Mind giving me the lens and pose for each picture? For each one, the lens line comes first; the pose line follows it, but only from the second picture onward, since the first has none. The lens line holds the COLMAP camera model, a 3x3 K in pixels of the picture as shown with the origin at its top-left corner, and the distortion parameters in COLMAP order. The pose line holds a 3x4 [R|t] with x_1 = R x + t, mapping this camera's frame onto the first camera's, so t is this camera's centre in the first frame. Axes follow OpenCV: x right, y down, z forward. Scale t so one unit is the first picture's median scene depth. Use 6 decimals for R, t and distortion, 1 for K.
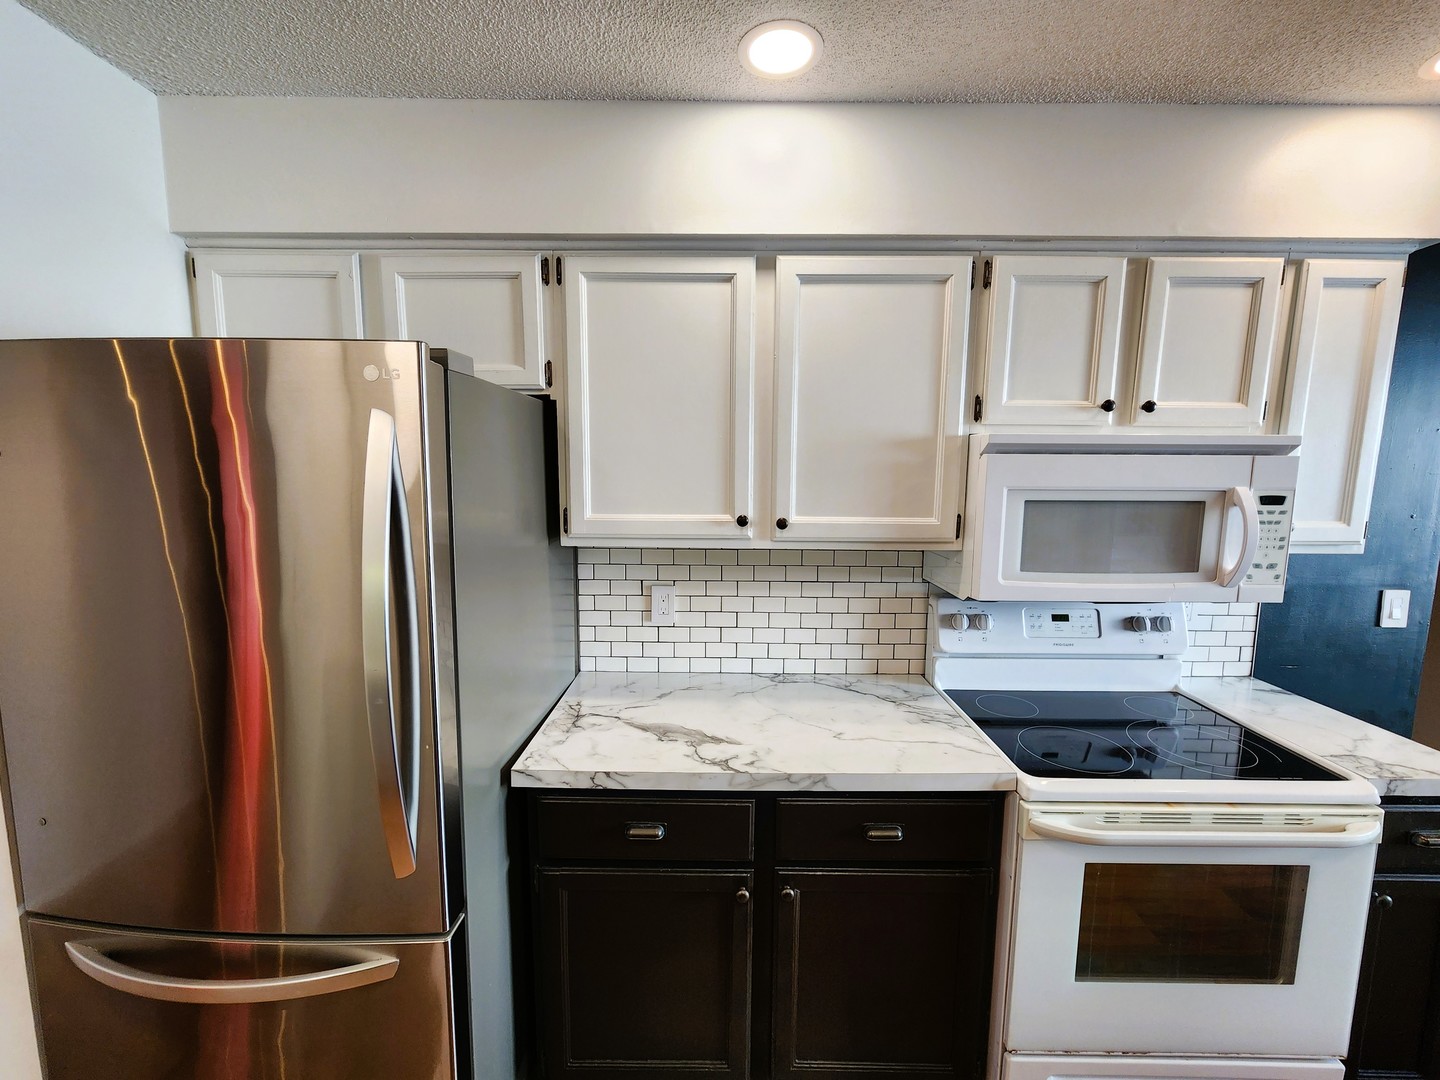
lens RADIAL K [[568.2, 0, 722.4], [0, 568.2, 547.9], [0, 0, 1]] dist [-0.000894, 0.000269]
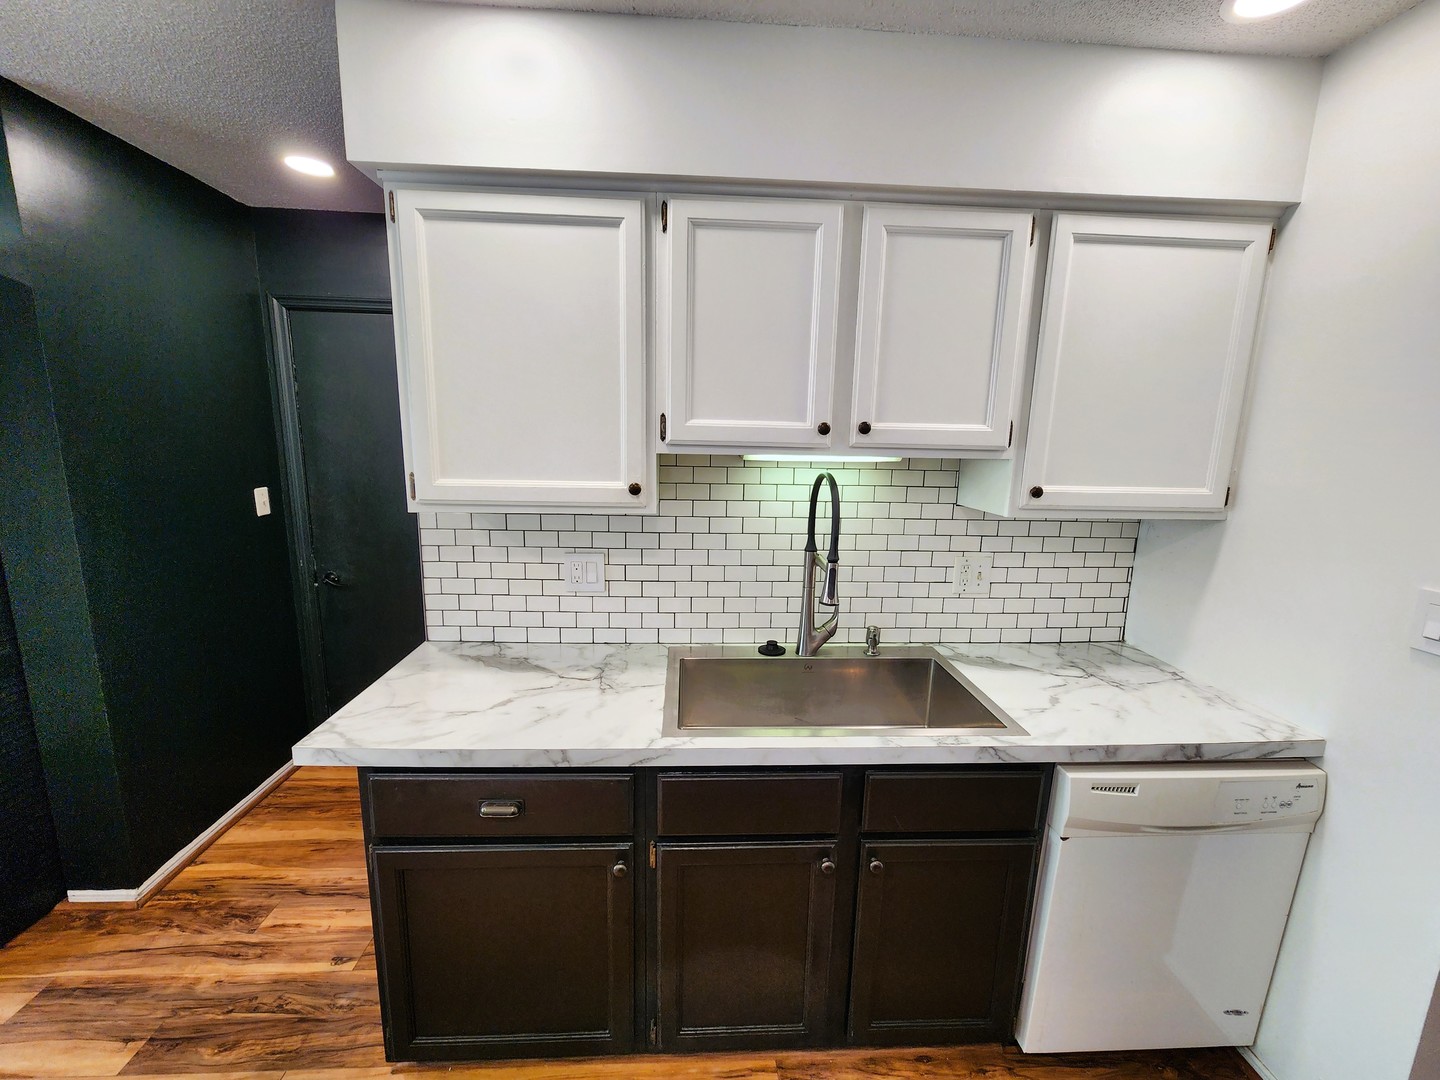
lens RADIAL K [[592.0, 0, 716.5], [0, 592.0, 540.8], [0, 0, 1]] dist [-0.000964, 0.000662]
pose [[0.998663, -0.000762, 0.051692, 0.210426], [-0.001609, 0.998949, 0.045817, 0.001499], [-0.051672, -0.045839, 0.997612, 0.003572]]
